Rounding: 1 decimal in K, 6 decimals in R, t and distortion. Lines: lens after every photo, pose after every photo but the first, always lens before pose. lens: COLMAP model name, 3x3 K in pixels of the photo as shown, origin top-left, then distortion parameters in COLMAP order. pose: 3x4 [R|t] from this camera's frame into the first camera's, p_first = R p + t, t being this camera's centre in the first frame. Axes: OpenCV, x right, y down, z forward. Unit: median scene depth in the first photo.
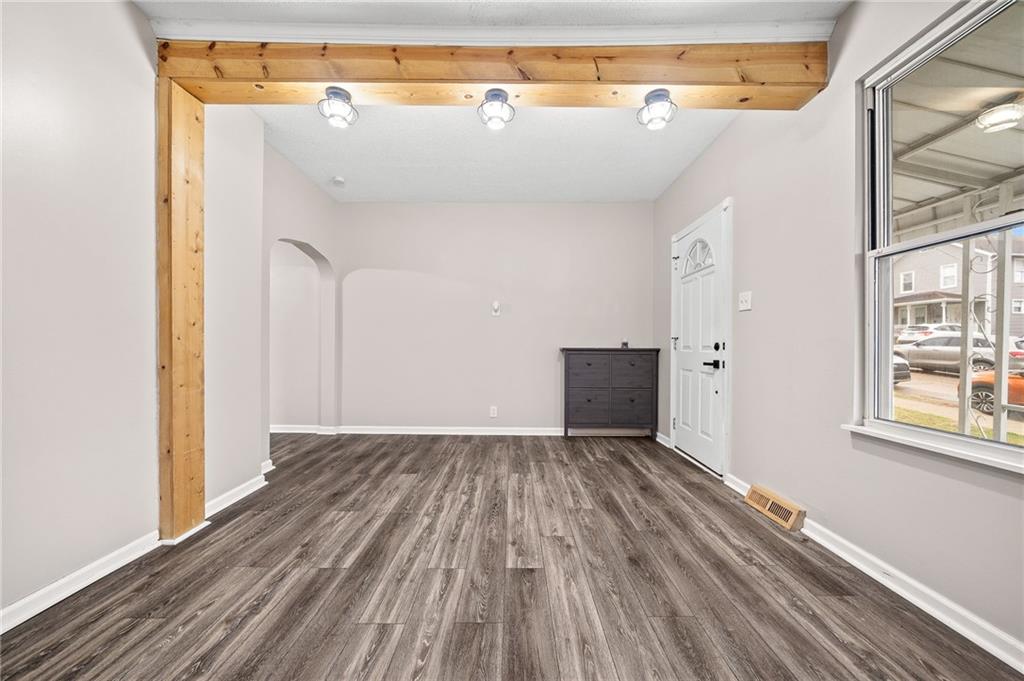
lens RADIAL K [[358.4, 0, 508.1], [0, 358.4, 349.8], [0, 0, 1]] dist [-0.002578, -0.000200]
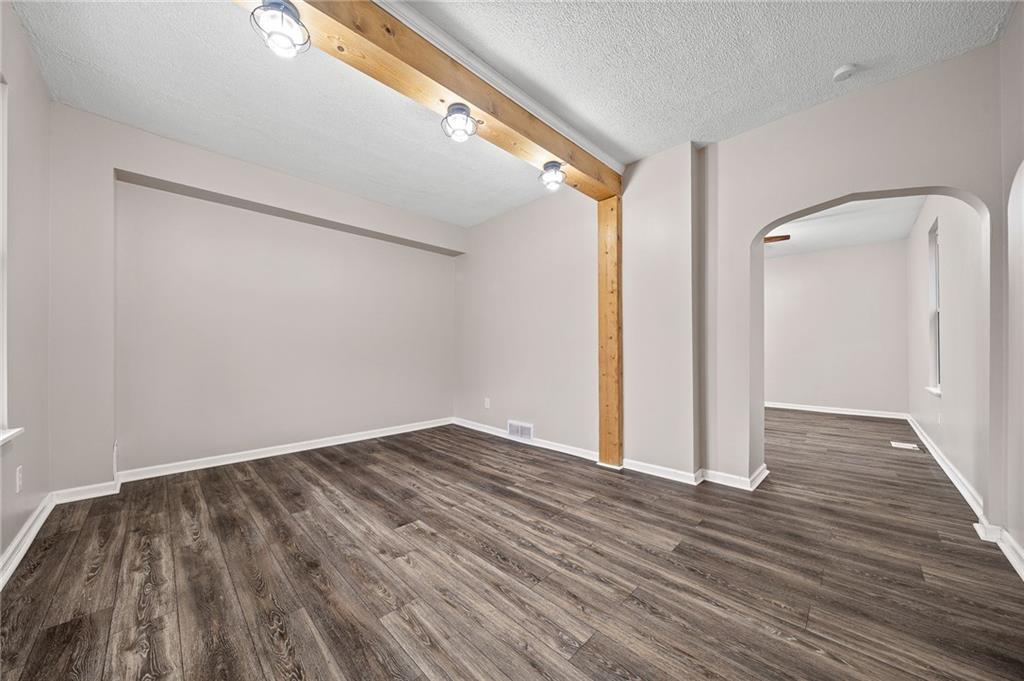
lens RADIAL K [[356.9, 0, 507.5], [0, 356.9, 338.9], [0, 0, 1]] dist [-0.002039, -0.000055]
pose [[-0.701665, -0.025260, -0.712059, 0.615639], [-0.008605, 0.999599, -0.026981, -0.017550], [0.712455, -0.012805, -0.701601, 1.854951]]
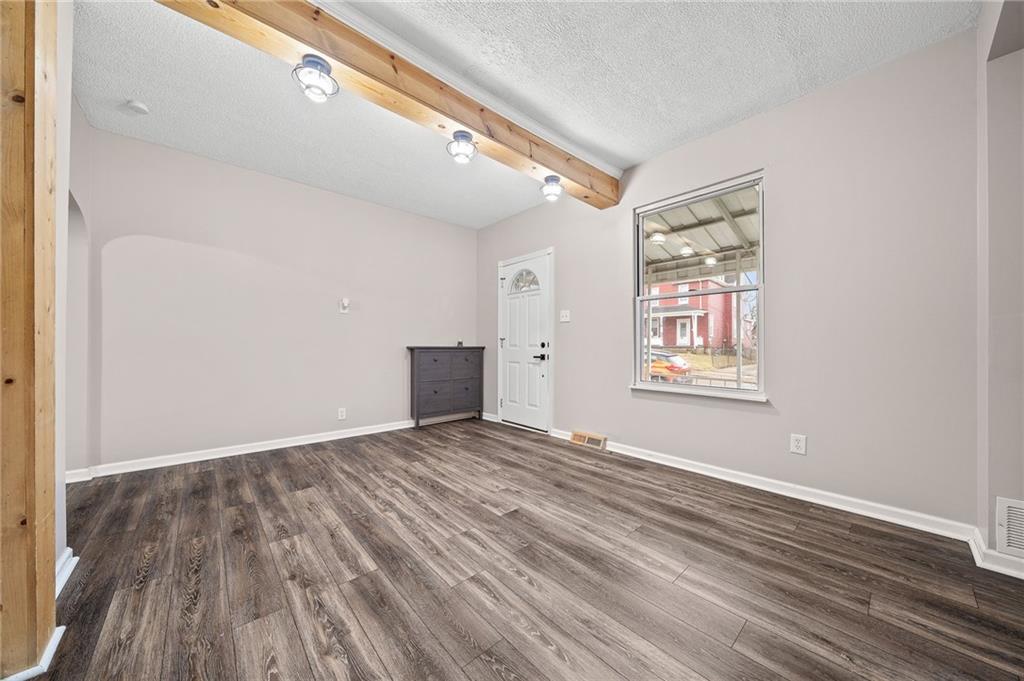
lens RADIAL K [[350.3, 0, 505.0], [0, 350.3, 348.2], [0, 0, 1]] dist [-0.000061, -0.000070]
pose [[0.748151, -0.007051, 0.663492, -0.710920], [0.007828, 0.999968, 0.001800, 0.000208], [-0.663483, 0.003847, 0.748182, 0.032177]]
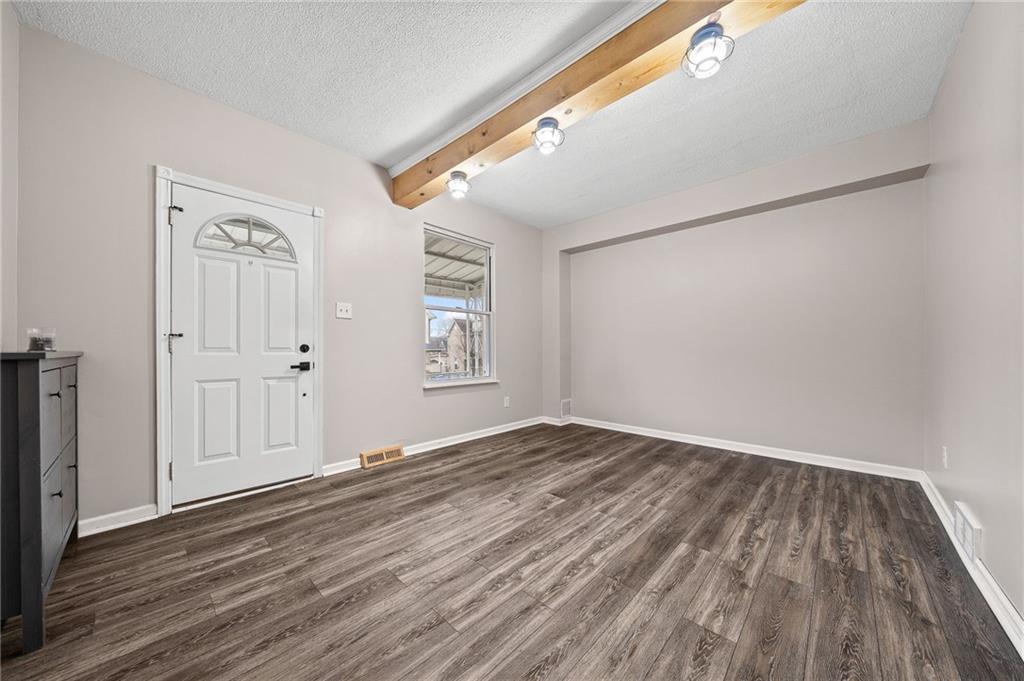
lens RADIAL K [[350.3, 0, 505.0], [0, 350.3, 348.2], [0, 0, 1]] dist [-0.000061, -0.000070]
pose [[-0.728003, -0.004027, 0.685562, -0.693837], [0.001151, 0.999974, 0.007096, -0.022879], [-0.685573, 0.005955, -0.727980, 1.910799]]
